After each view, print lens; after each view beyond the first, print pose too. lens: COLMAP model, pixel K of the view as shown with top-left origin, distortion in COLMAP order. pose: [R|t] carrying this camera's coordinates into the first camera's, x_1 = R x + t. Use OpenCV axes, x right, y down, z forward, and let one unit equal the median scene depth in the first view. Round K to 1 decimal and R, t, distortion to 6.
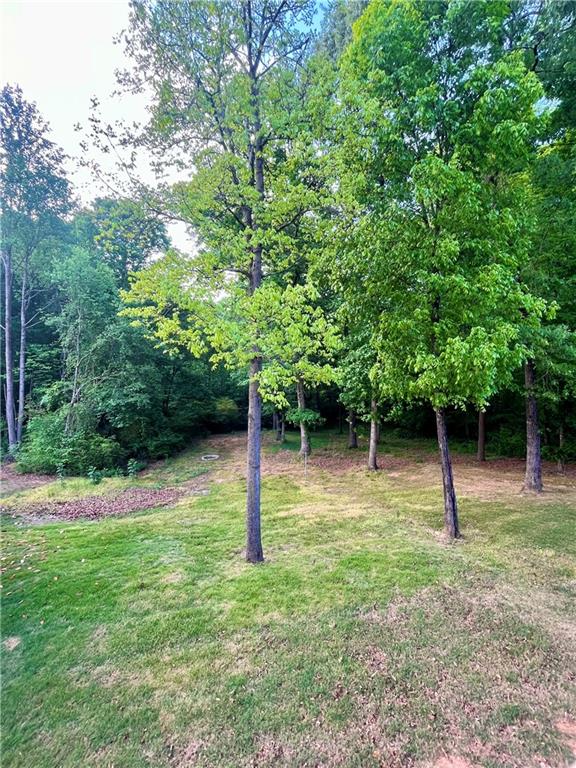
lens RADIAL K [[356.7, 0, 285.5], [0, 356.7, 382.6], [0, 0, 1]] dist [0.000200, 0.000176]
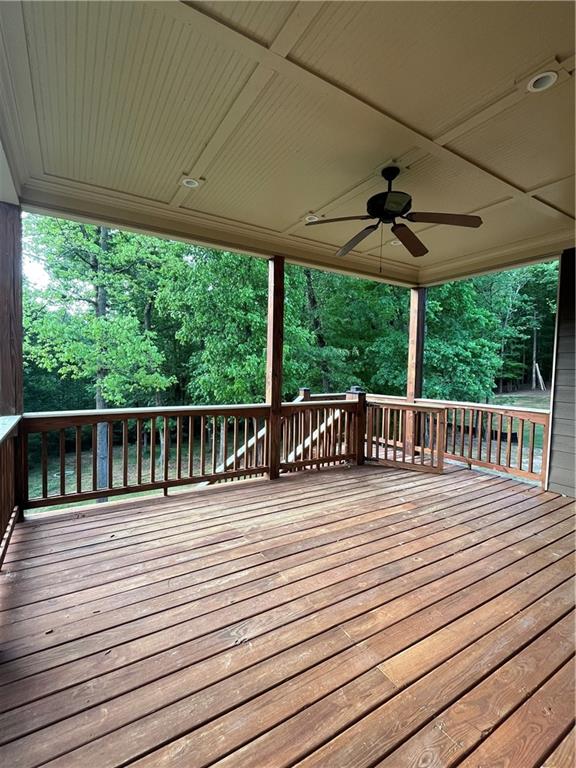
lens RADIAL K [[356.7, 0, 289.6], [0, 356.7, 382.2], [0, 0, 1]] dist [0.000200, 0.000176]
pose [[0.937926, -0.022344, 0.346114, 0.108095], [0.035647, 0.998848, -0.032118, 0.040205], [-0.344998, 0.042463, 0.937643, -0.431823]]
